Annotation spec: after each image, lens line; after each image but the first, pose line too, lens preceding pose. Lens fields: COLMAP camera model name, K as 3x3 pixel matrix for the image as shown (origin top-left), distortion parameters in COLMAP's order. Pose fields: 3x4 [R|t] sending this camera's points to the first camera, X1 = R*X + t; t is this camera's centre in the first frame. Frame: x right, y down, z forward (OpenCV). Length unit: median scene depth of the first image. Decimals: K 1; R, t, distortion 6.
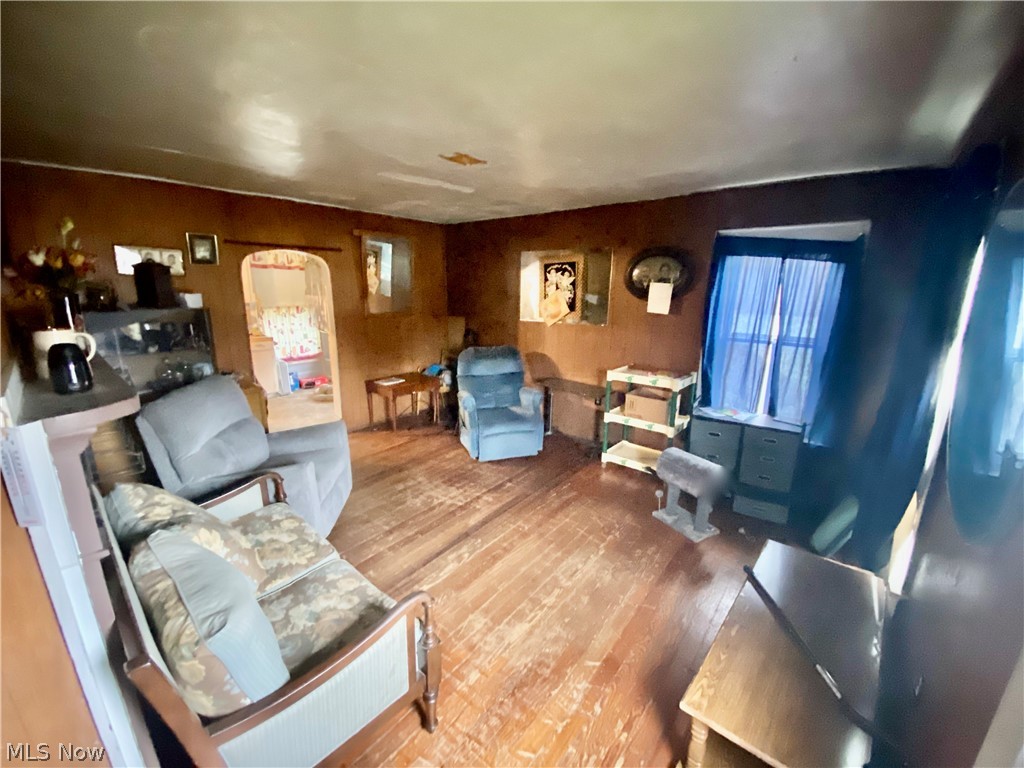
lens RADIAL K [[406.2, 0, 509.7], [0, 406.2, 384.2], [0, 0, 1]] dist [-0.024590, -0.000583]
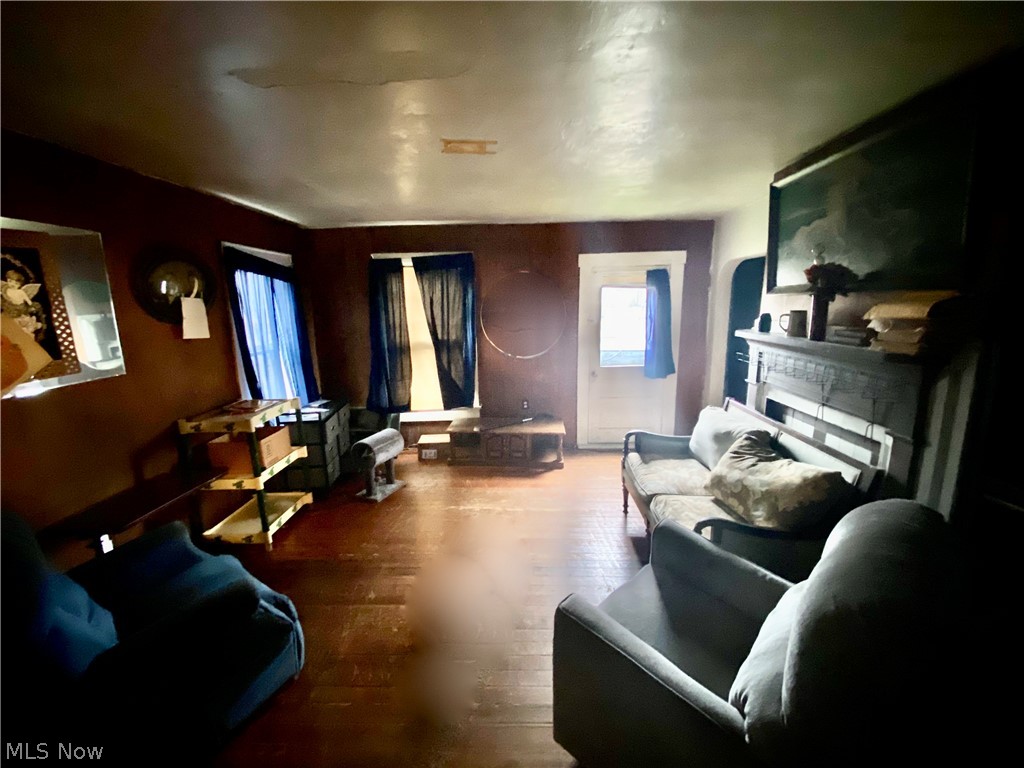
lens RADIAL K [[406.2, 0, 514.5], [0, 406.2, 384.2], [0, 0, 1]] dist [-0.024590, -0.000583]
pose [[-0.618615, -0.149042, 0.771428, -0.594534], [0.196429, 0.921326, 0.335521, -0.242271], [-0.760744, 0.359089, -0.540670, 1.038443]]
